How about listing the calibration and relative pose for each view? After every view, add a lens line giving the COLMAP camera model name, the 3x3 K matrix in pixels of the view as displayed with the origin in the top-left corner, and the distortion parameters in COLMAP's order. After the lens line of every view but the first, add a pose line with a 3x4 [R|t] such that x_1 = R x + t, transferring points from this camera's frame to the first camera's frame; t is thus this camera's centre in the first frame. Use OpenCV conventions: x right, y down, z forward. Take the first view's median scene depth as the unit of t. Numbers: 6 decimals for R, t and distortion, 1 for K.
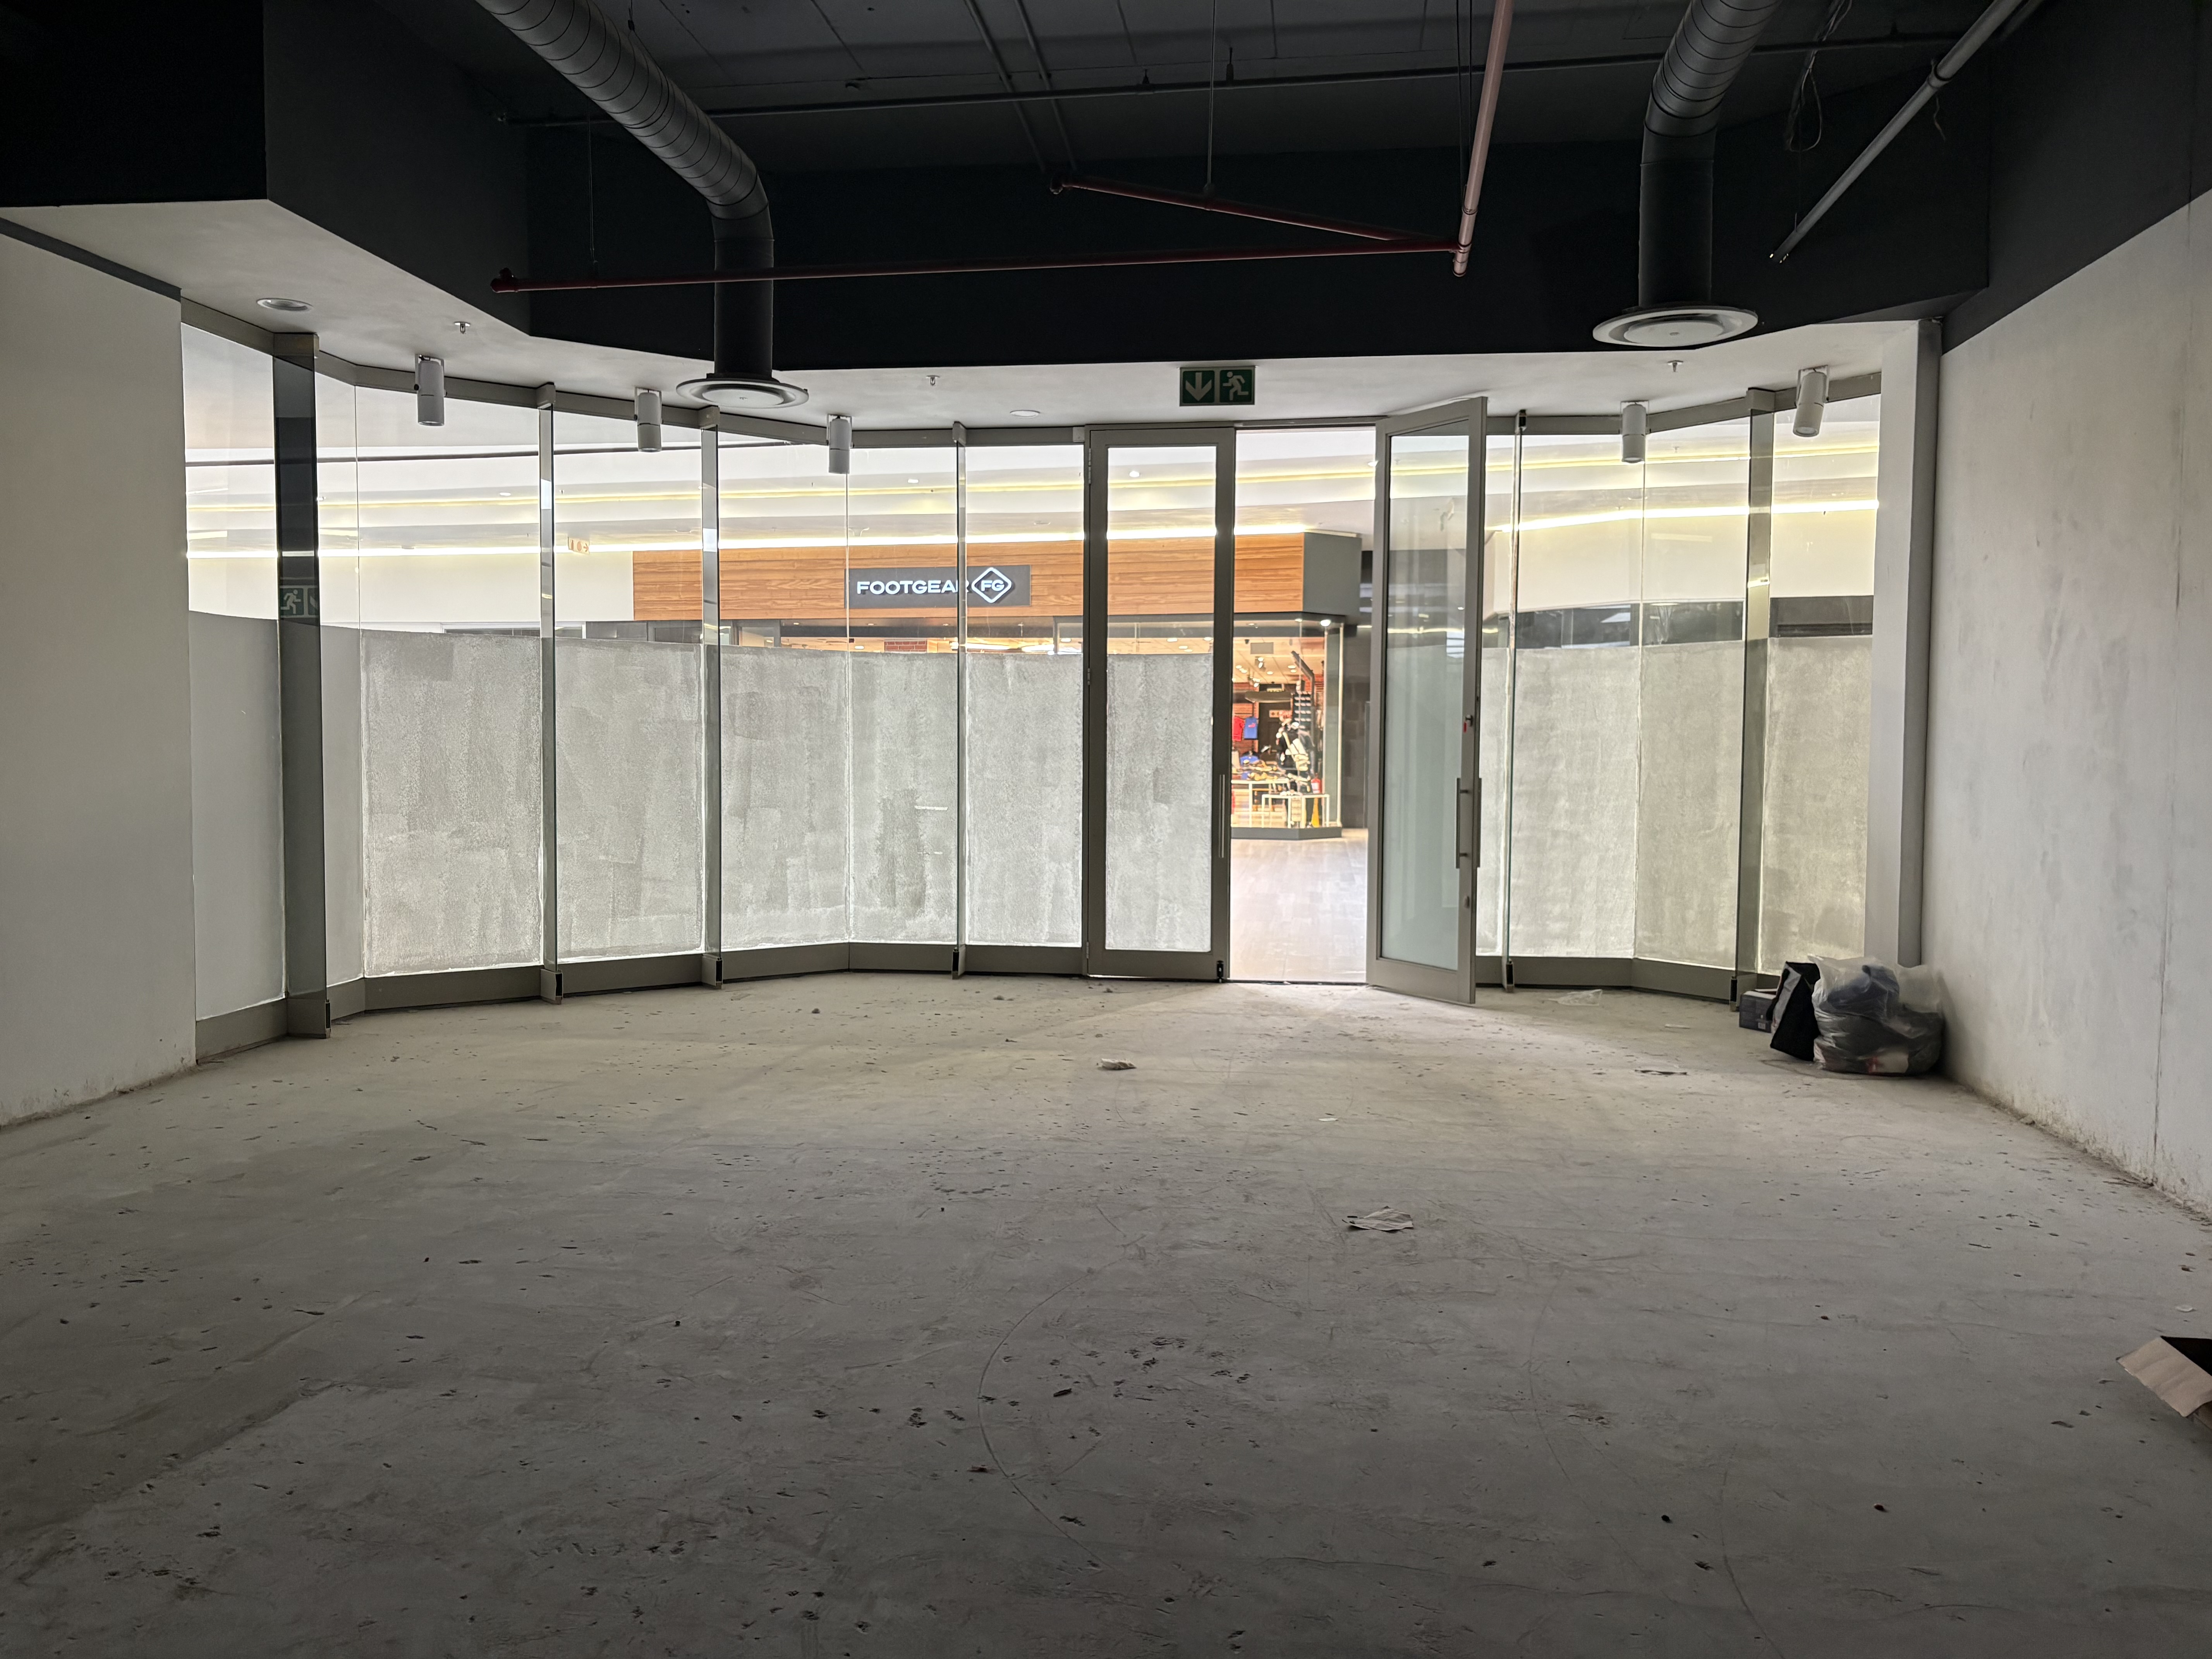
lens RADIAL K [[1660.7, 0, 1099.7], [0, 1660.7, 823.0], [0, 0, 1]] dist [0.088410, -0.130680]
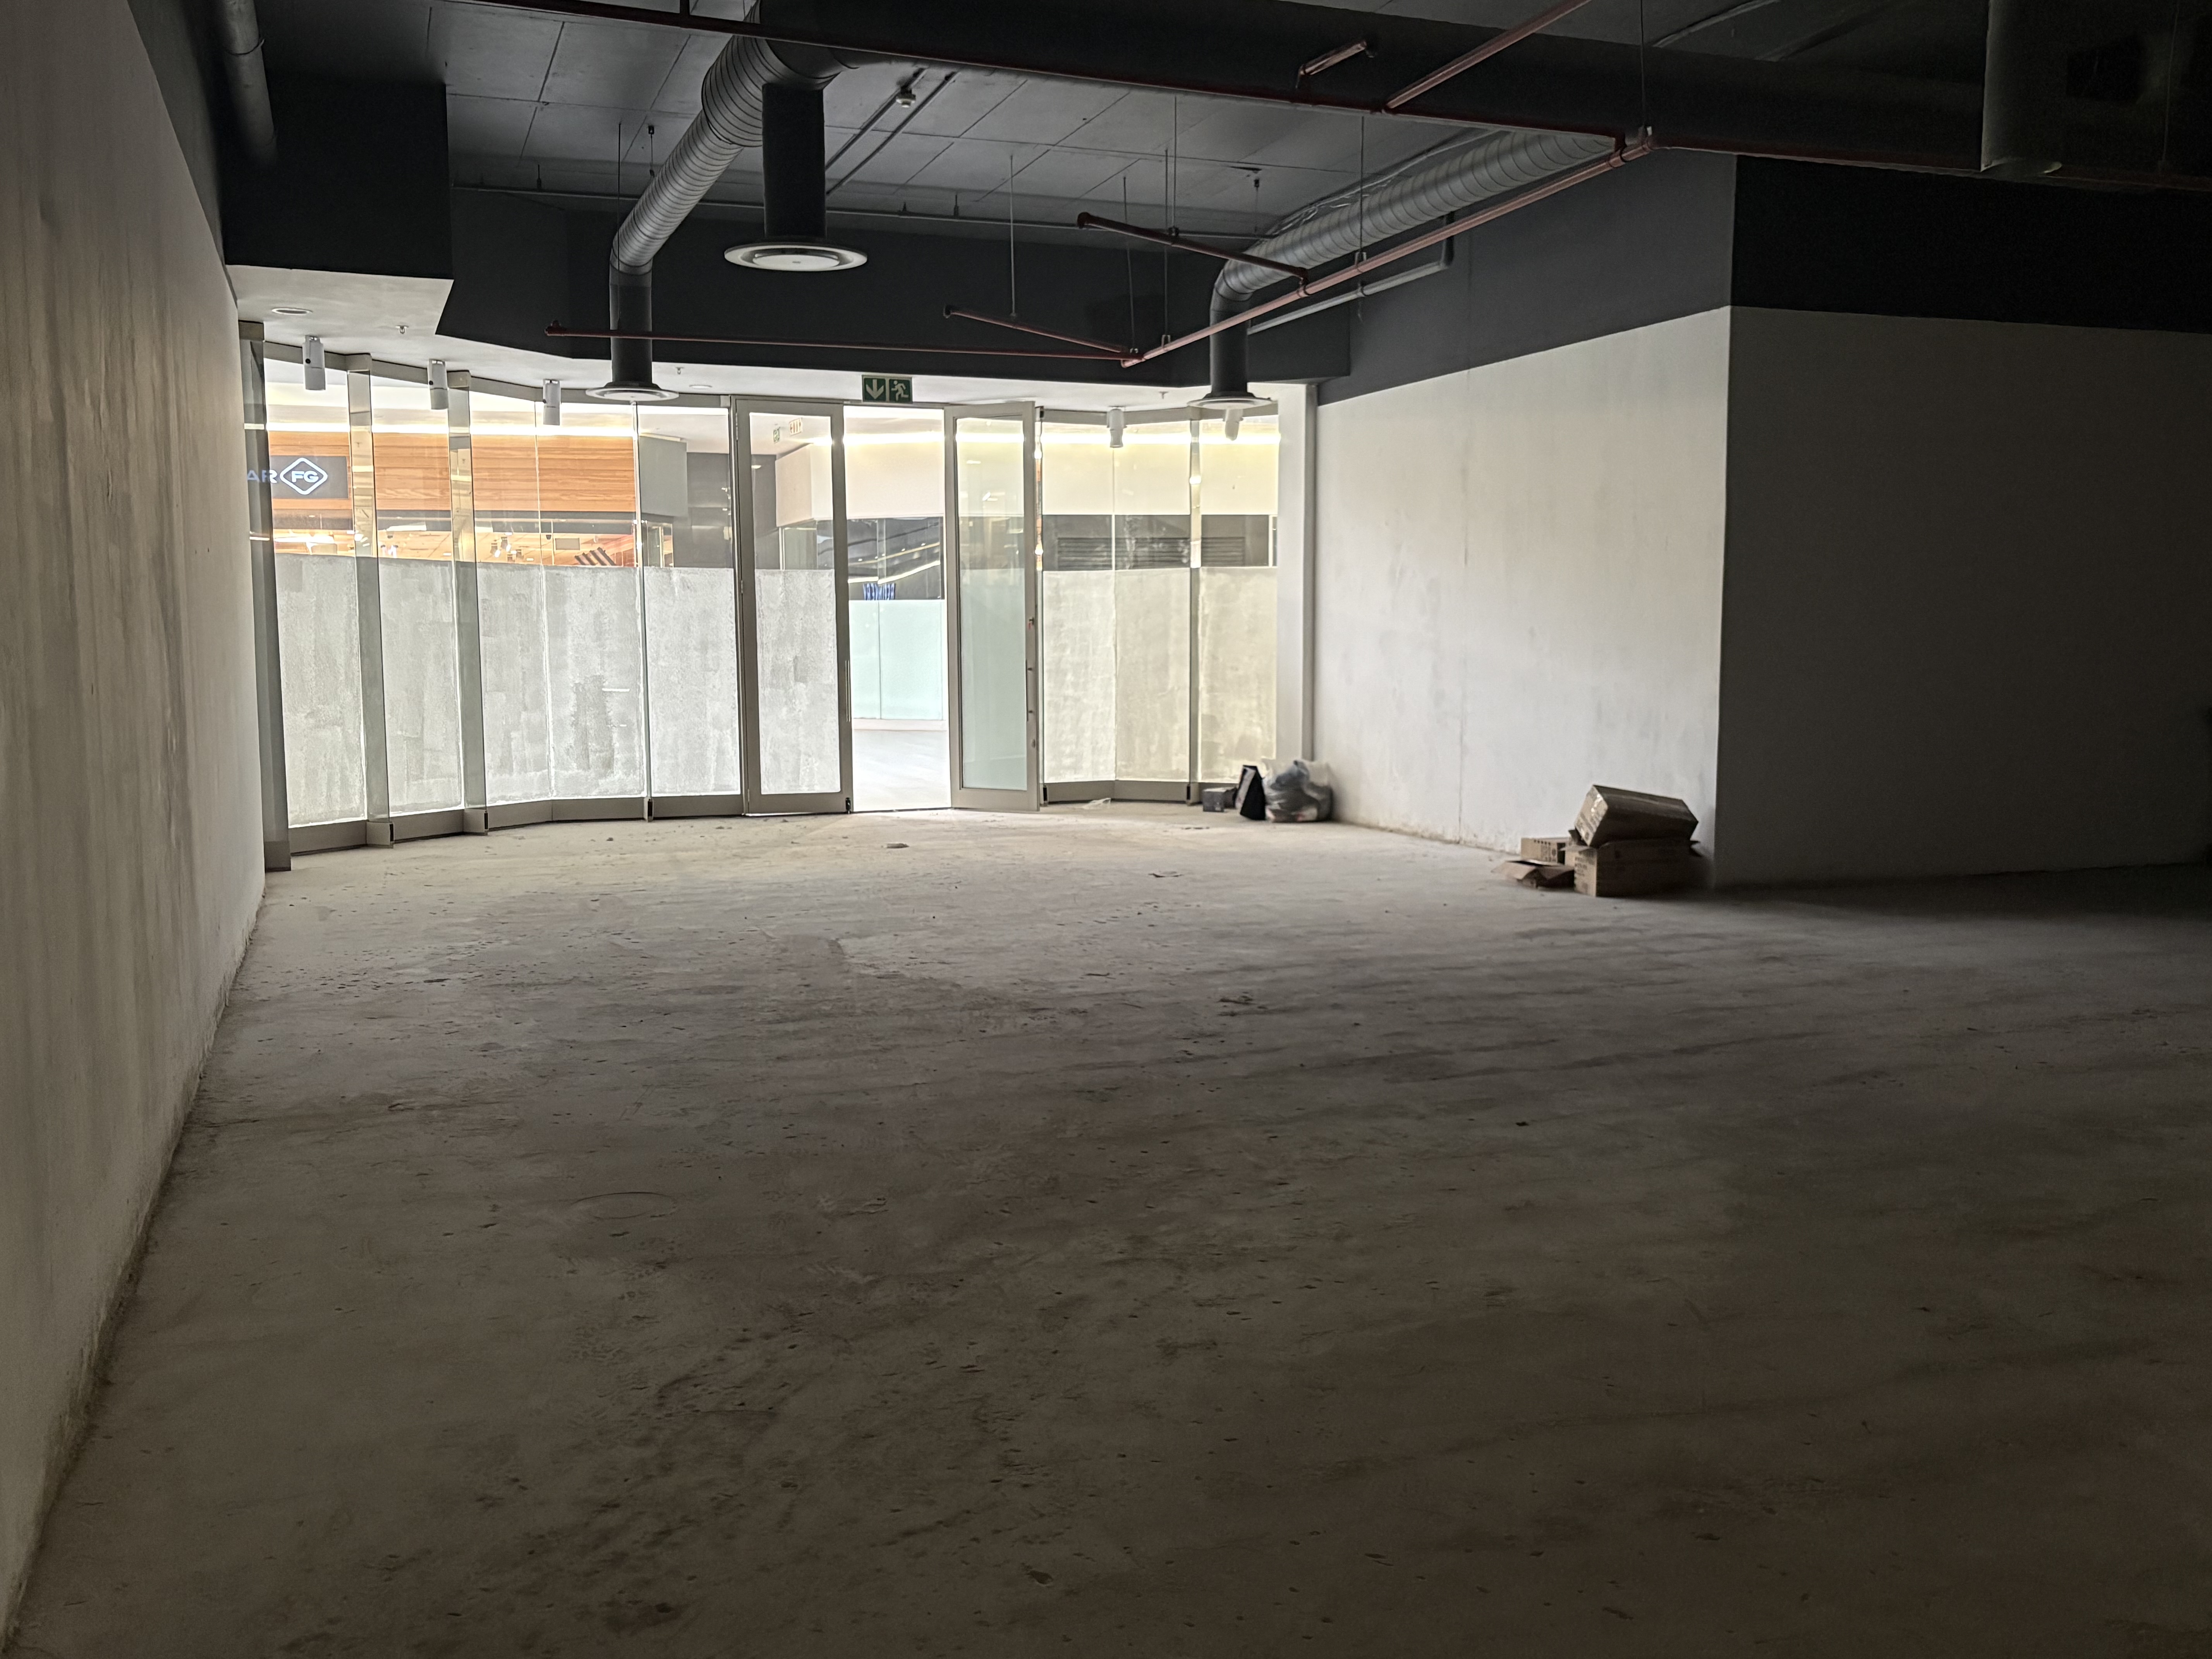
lens RADIAL K [[1933.3, 0, 1096.6], [0, 1933.3, 842.1], [0, 0, 1]] dist [0.168214, -0.570330]
pose [[0.879270, -0.059438, 0.472601, -0.514622], [0.033722, 0.997462, 0.062710, 0.026943], [-0.475128, -0.039202, 0.879043, -0.511822]]
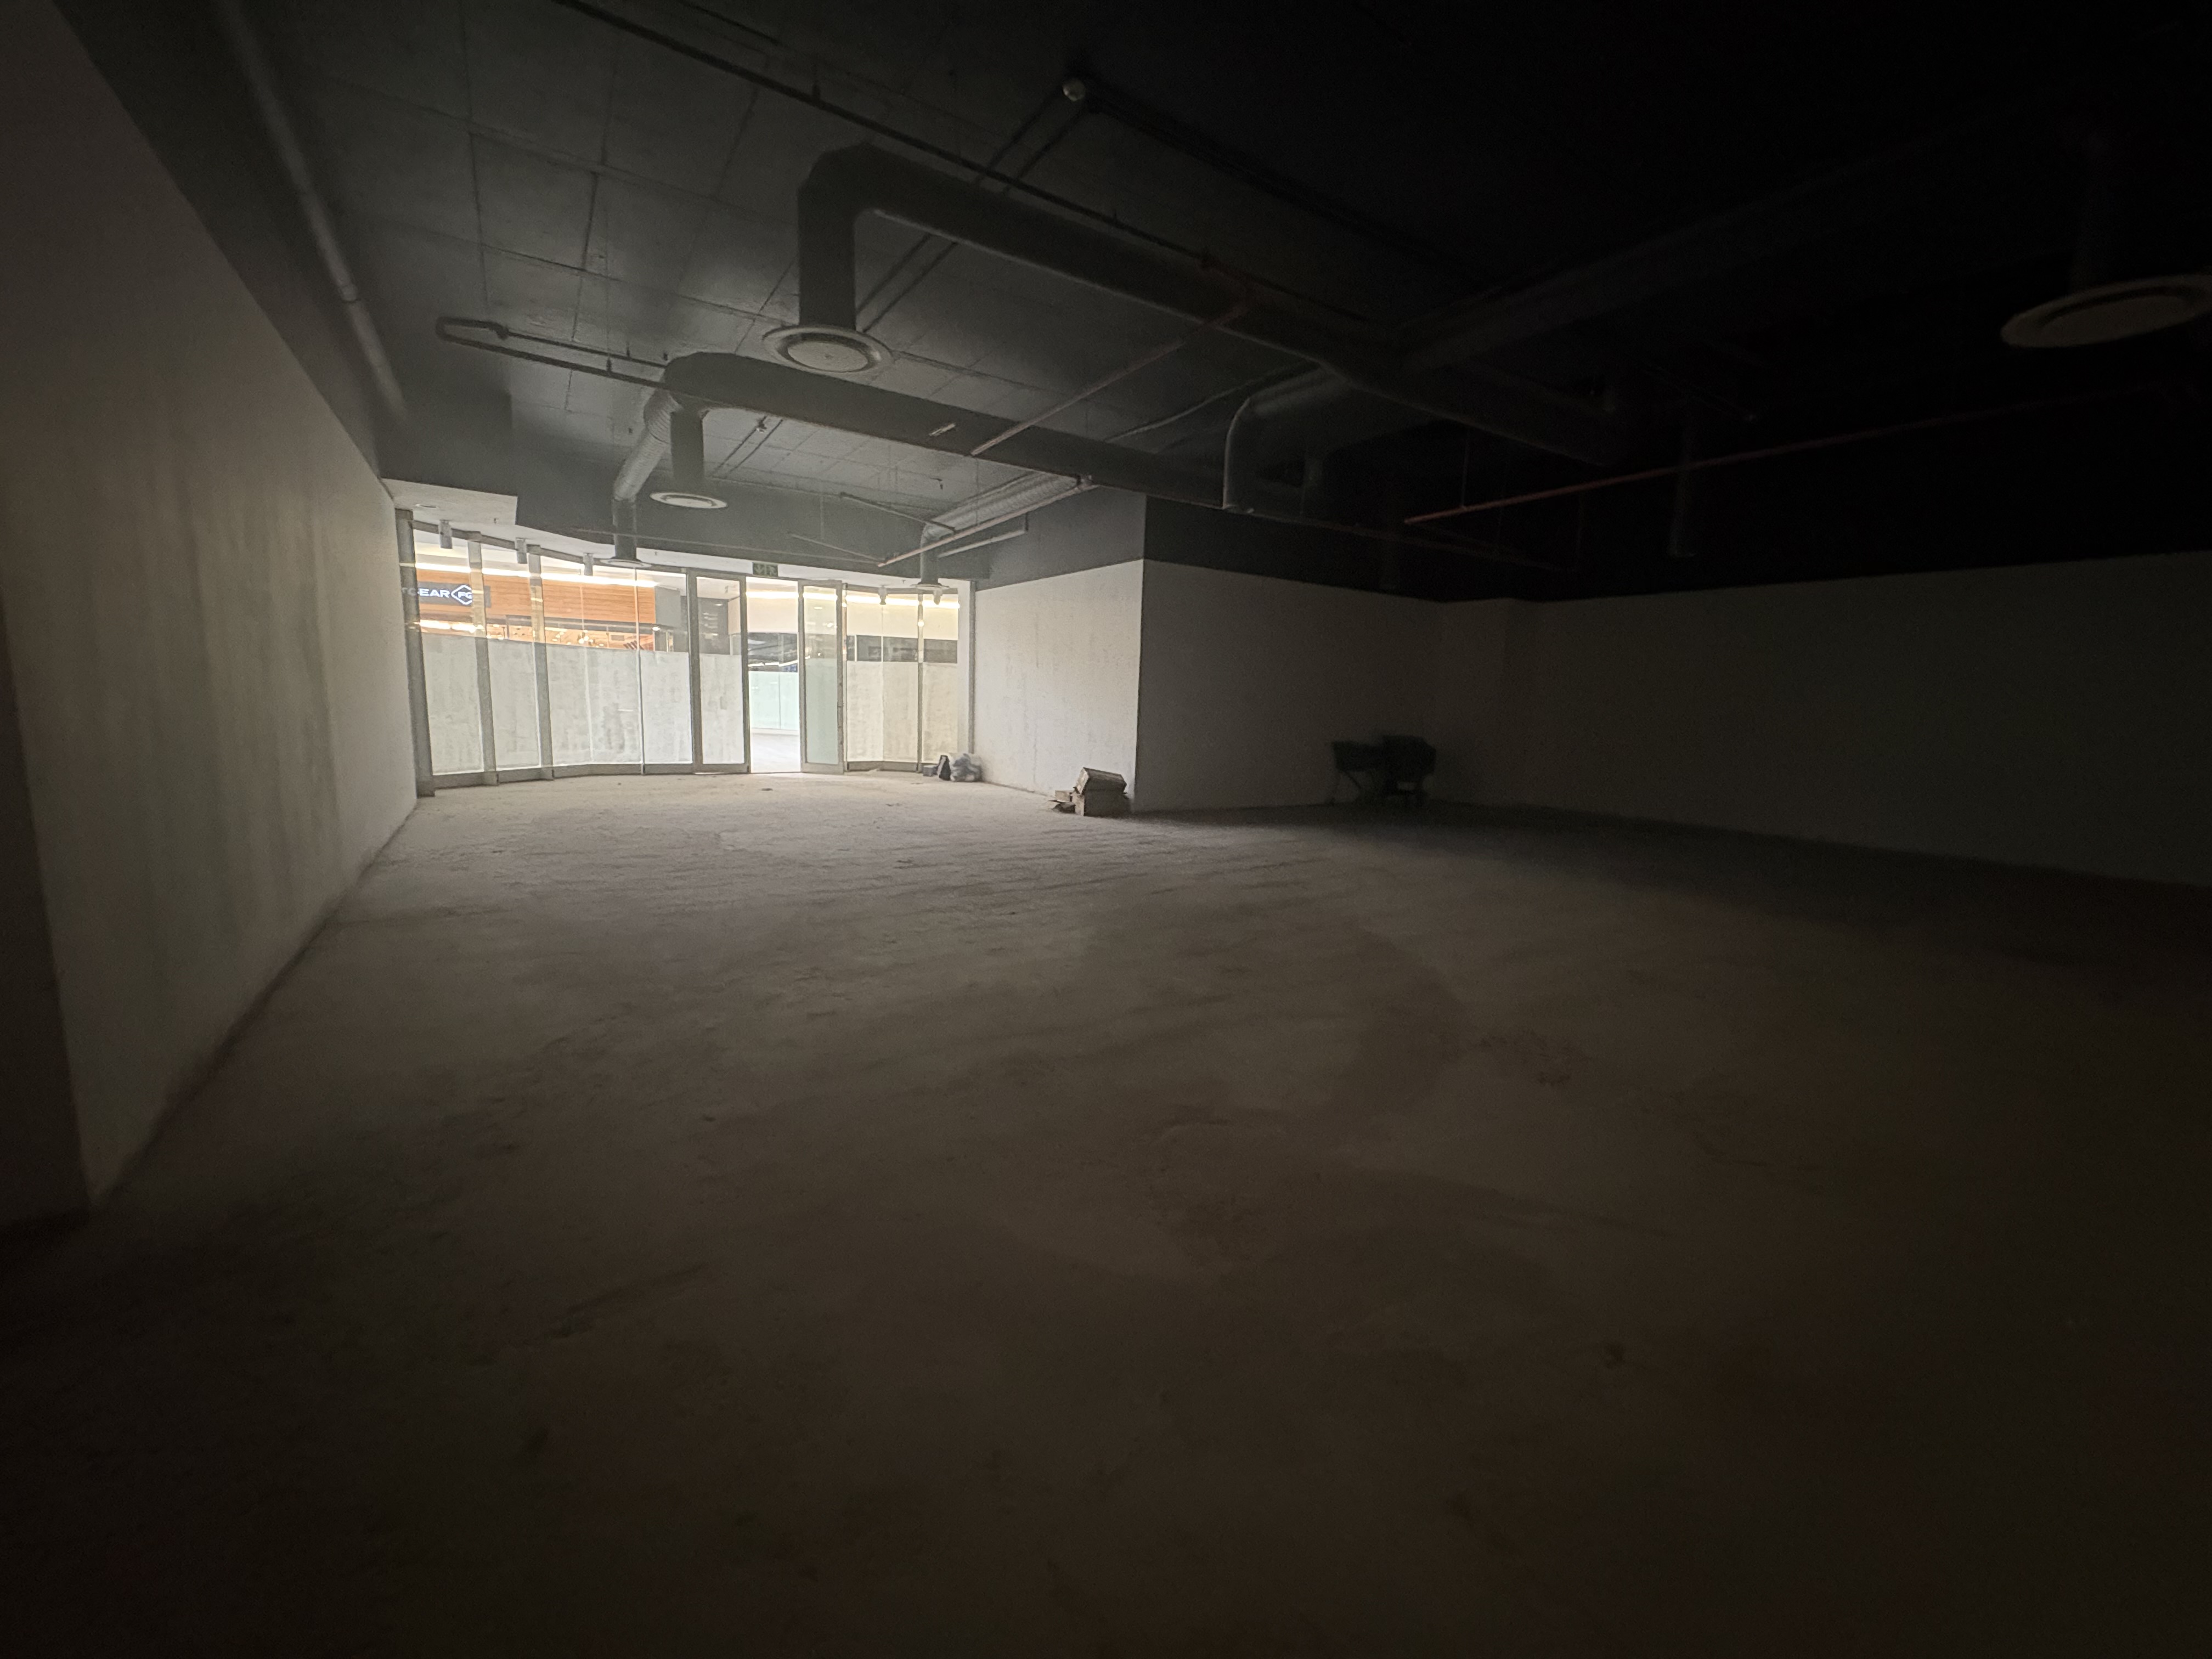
lens RADIAL K [[881.4, 0, 1106.0], [0, 881.4, 829.5], [0, 0, 1]] dist [0.001562, 0.000019]
pose [[0.752359, -0.073651, 0.654623, -0.471714], [0.003325, 0.994142, 0.108028, 0.030662], [-0.658745, -0.079099, 0.748197, -0.548677]]
